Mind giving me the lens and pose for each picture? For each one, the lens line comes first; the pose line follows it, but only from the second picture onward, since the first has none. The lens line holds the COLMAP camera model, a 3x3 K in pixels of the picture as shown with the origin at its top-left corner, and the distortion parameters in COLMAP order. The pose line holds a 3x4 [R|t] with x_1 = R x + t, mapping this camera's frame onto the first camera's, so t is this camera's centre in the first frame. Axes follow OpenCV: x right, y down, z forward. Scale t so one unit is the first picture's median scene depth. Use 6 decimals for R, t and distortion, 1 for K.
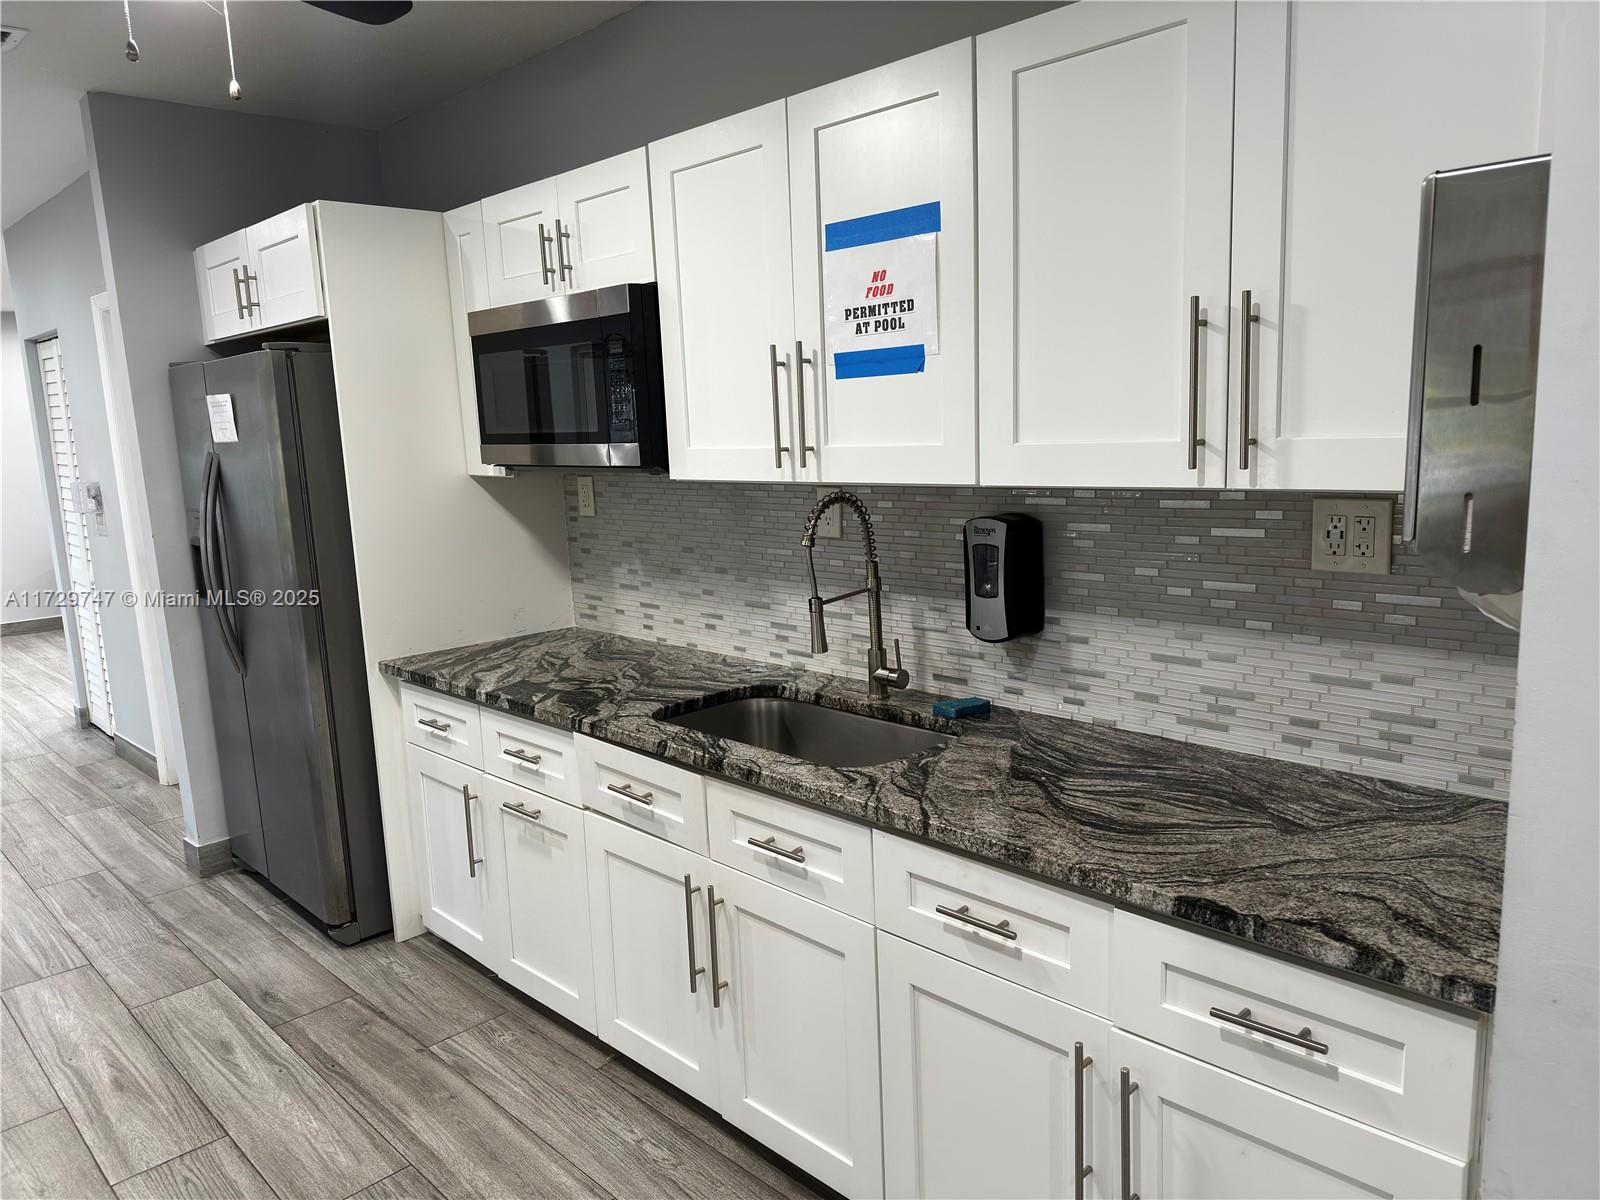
lens RADIAL K [[1128.3, 0, 804.4], [0, 1128.3, 600.4], [0, 0, 1]] dist [0.031139, -0.029820]
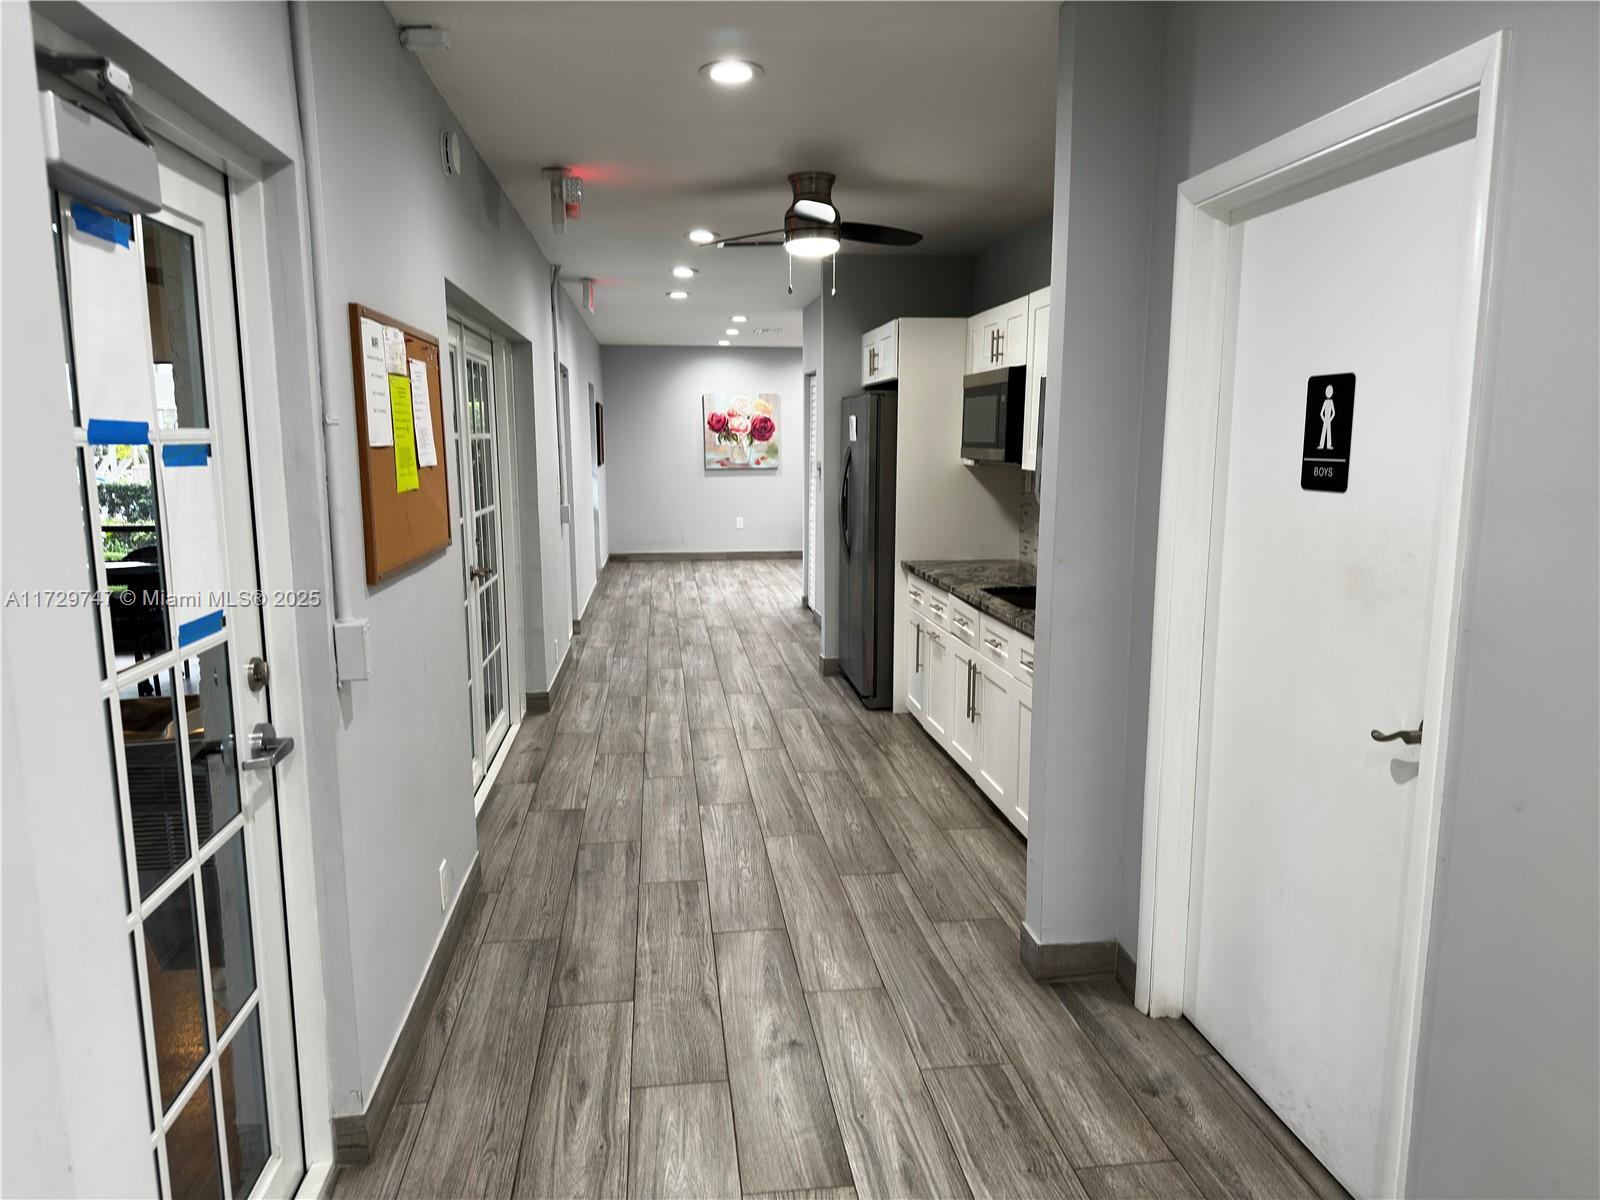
lens RADIAL K [[1128.3, 0, 800.2], [0, 1128.3, 604.7], [0, 0, 1]] dist [0.031139, -0.029820]
pose [[0.797487, 0.127115, -0.589793, 0.608098], [-0.126037, 0.991085, 0.043182, 0.067035], [0.590024, 0.039898, 0.806399, -0.607108]]
